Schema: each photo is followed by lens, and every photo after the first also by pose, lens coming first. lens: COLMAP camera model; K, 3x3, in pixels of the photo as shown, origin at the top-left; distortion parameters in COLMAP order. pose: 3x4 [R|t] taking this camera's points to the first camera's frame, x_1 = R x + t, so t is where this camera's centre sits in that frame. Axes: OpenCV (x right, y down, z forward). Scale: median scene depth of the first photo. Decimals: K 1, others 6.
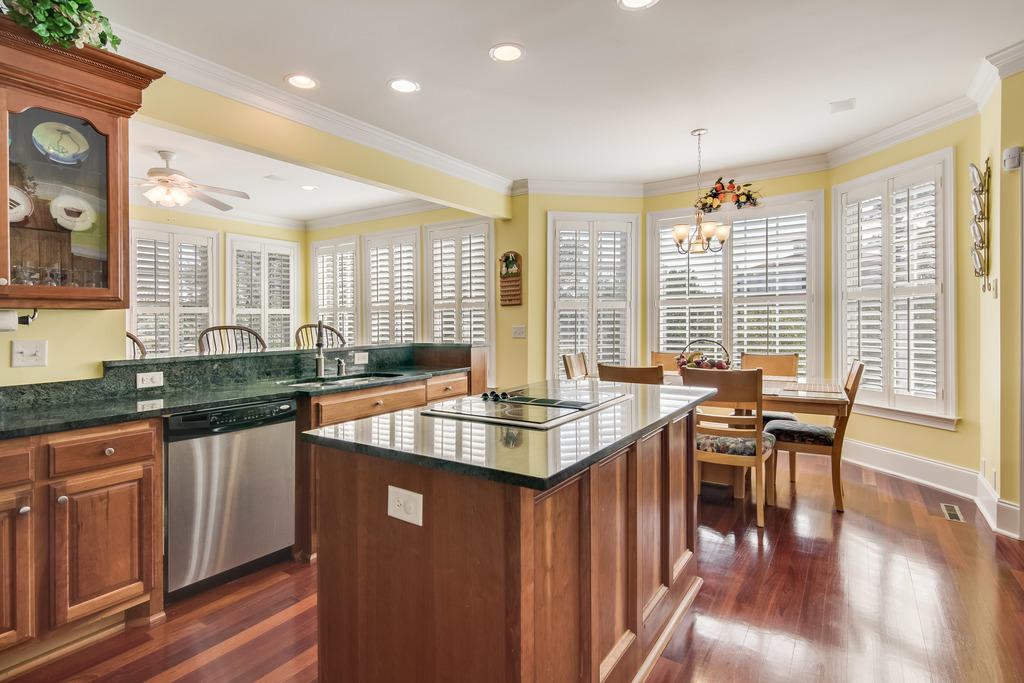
lens RADIAL K [[516.6, 0, 512.0], [0, 516.6, 341.5], [0, 0, 1]] dist [-0.017317, -0.001757]
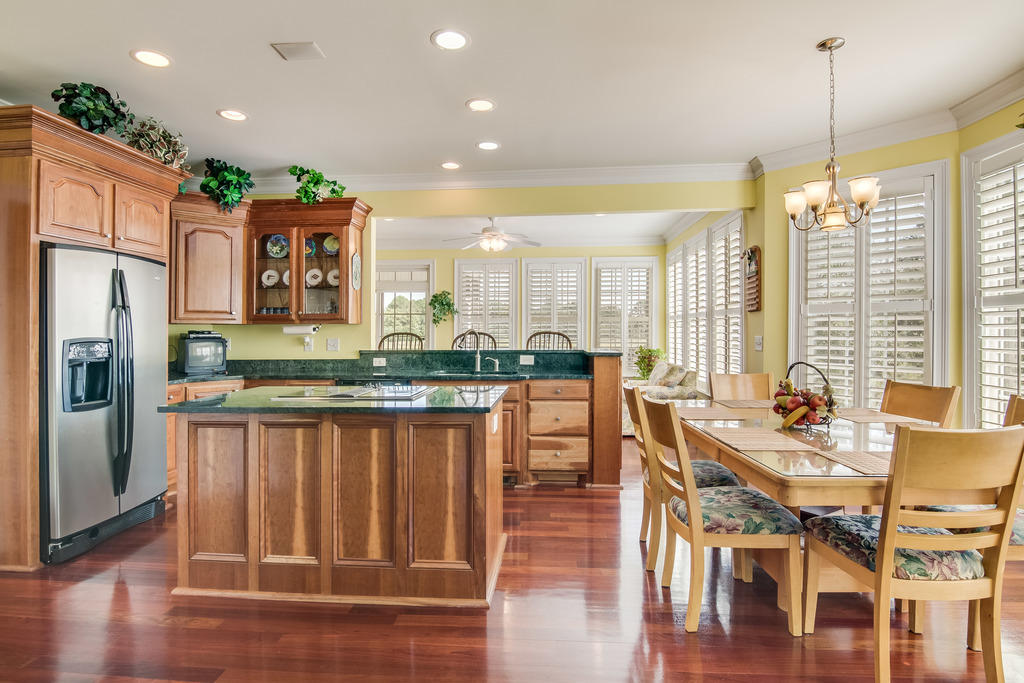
lens RADIAL K [[516.6, 0, 512.0], [0, 516.6, 341.5], [0, 0, 1]] dist [-0.017317, -0.001757]
pose [[0.475515, 0.031112, -0.879157, 0.768458], [-0.034671, 0.999261, 0.016610, -0.030216], [0.879024, 0.022583, 0.476242, 0.368420]]
